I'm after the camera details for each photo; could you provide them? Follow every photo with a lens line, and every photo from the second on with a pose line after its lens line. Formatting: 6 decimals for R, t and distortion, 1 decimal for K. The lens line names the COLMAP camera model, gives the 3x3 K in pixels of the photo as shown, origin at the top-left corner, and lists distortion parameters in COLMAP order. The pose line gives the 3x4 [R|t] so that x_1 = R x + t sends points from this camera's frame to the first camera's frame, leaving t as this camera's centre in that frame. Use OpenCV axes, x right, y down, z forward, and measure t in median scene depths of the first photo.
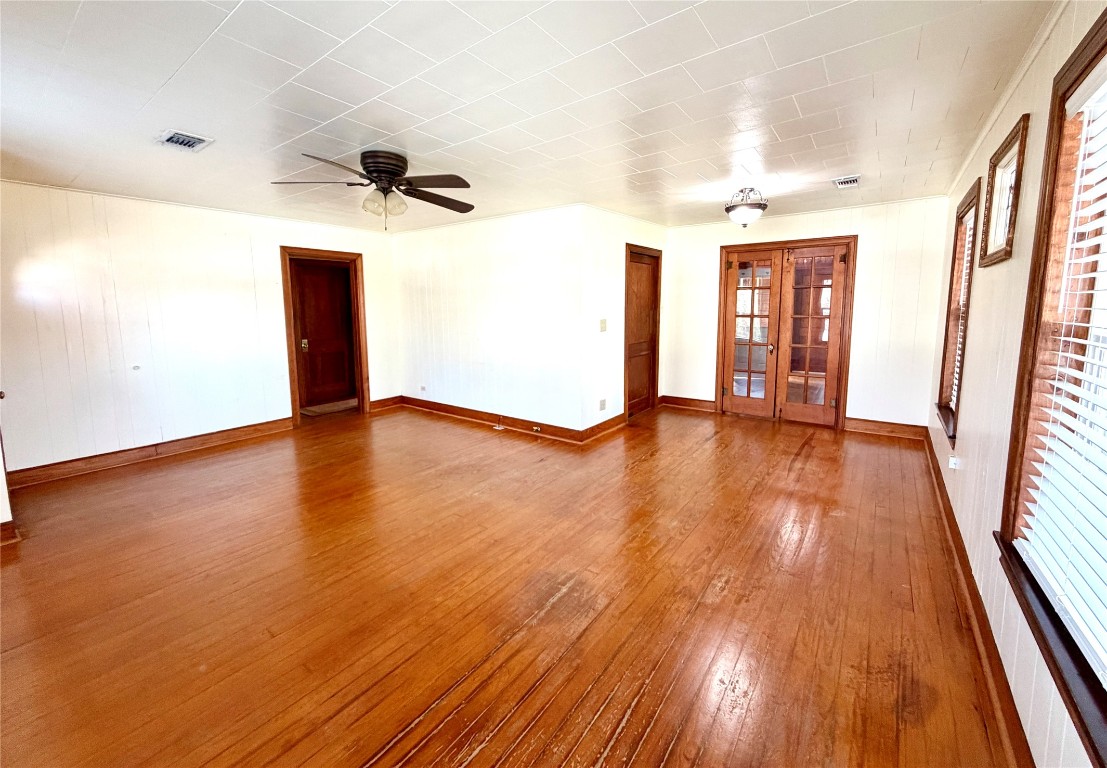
lens RADIAL K [[439.7, 0, 546.6], [0, 439.7, 354.5], [0, 0, 1]] dist [-0.003001, 0.000409]
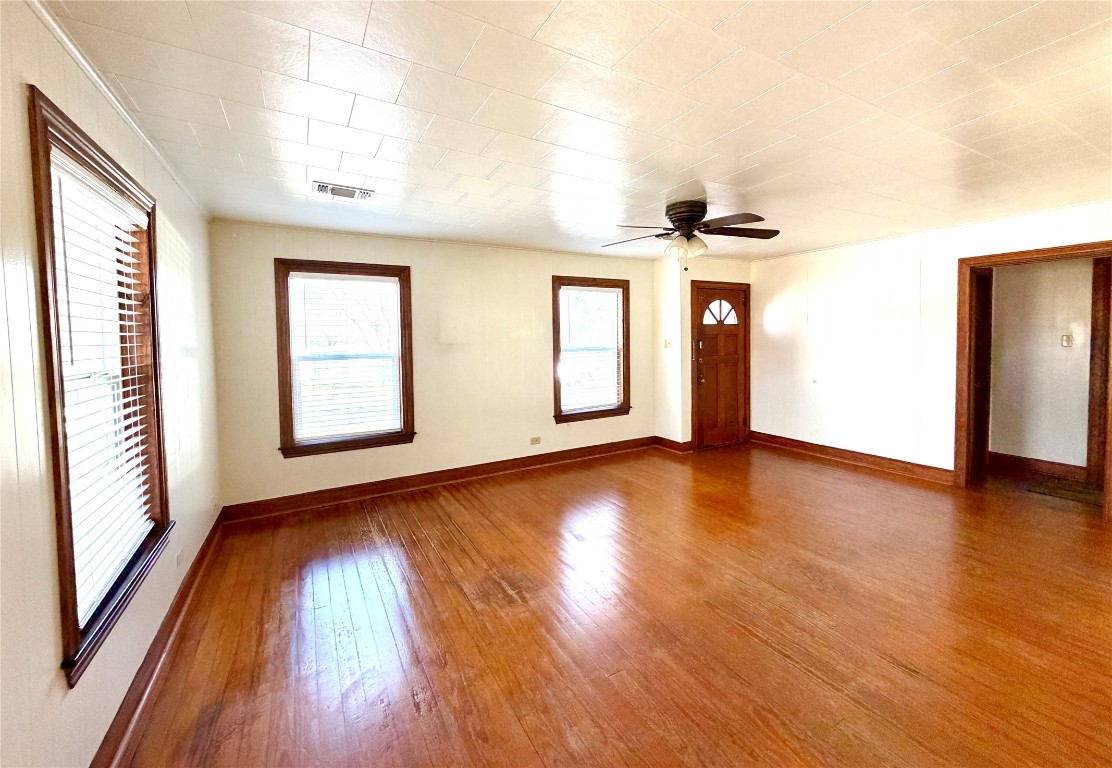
lens RADIAL K [[441.7, 0, 551.5], [0, 441.7, 348.9], [0, 0, 1]] dist [-0.003001, 0.000409]
pose [[-0.392543, 0.040173, -0.918856, 0.490272], [-0.086948, 0.992950, 0.080557, -0.090256], [0.915614, 0.111515, -0.386283, 0.705118]]
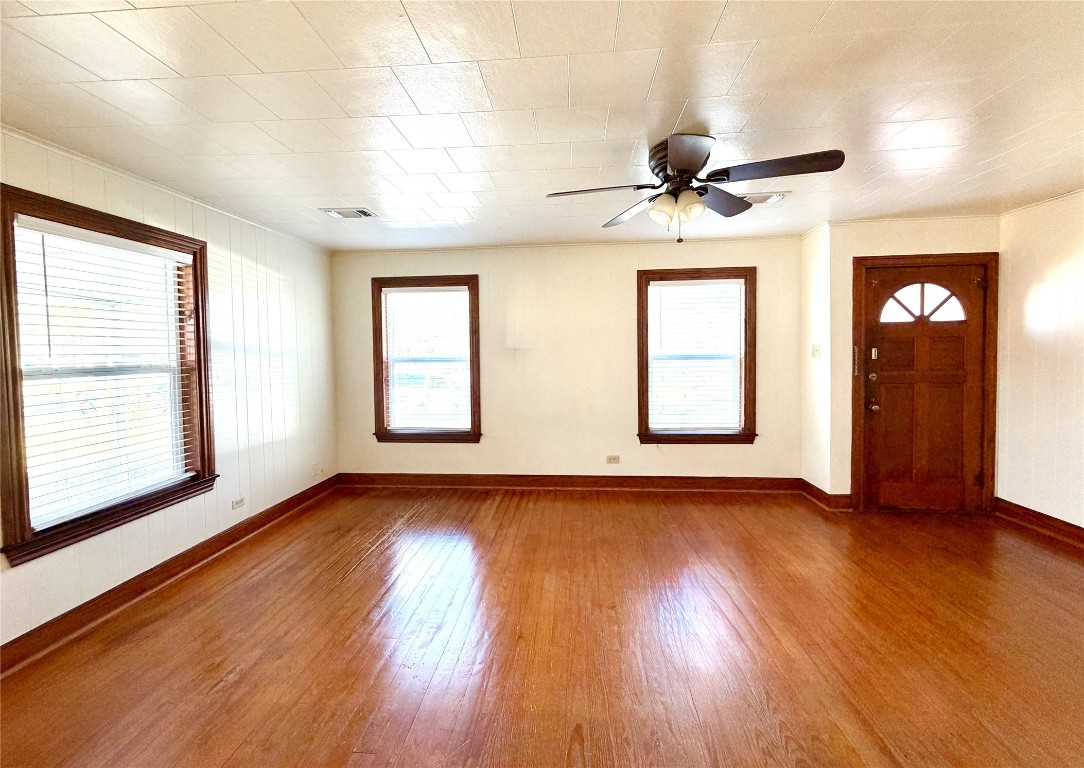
lens RADIAL K [[432.0, 0, 538.1], [0, 432.0, 361.6], [0, 0, 1]] dist [-0.000352, 0.000378]
pose [[-0.841743, 0.036961, -0.538612, 0.154000], [-0.040672, 0.990477, 0.131530, -0.102871], [0.538345, 0.132621, -0.832224, 0.940156]]
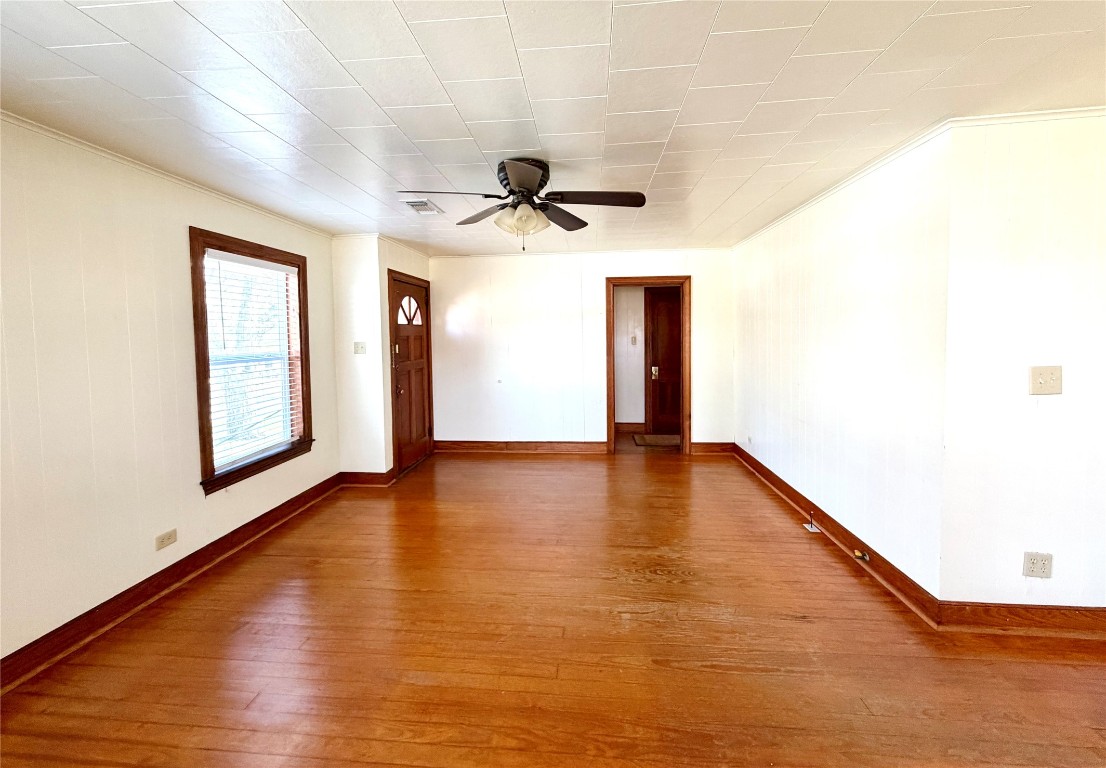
lens RADIAL K [[439.3, 0, 547.7], [0, 439.3, 355.2], [0, 0, 1]] dist [-0.003001, 0.000409]
pose [[0.527938, 0.040191, -0.848332, 0.239391], [-0.086120, 0.996264, -0.006395, -0.047471], [0.844905, 0.076435, 0.529427, 0.371554]]
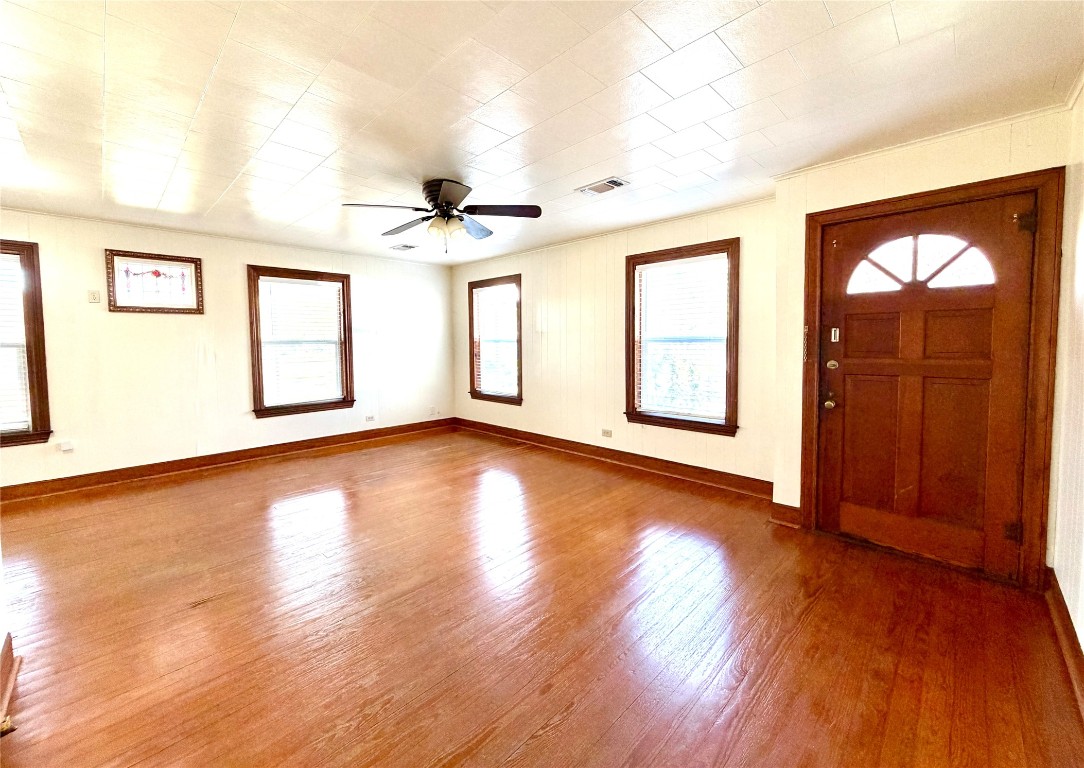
lens RADIAL K [[432.0, 0, 539.8], [0, 432.0, 364.9], [0, 0, 1]] dist [-0.000352, 0.000378]
pose [[-0.992372, 0.012945, 0.122595, -0.450100], [0.034099, 0.984495, 0.172065, -0.116698], [-0.118467, 0.174933, -0.977427, 1.267512]]
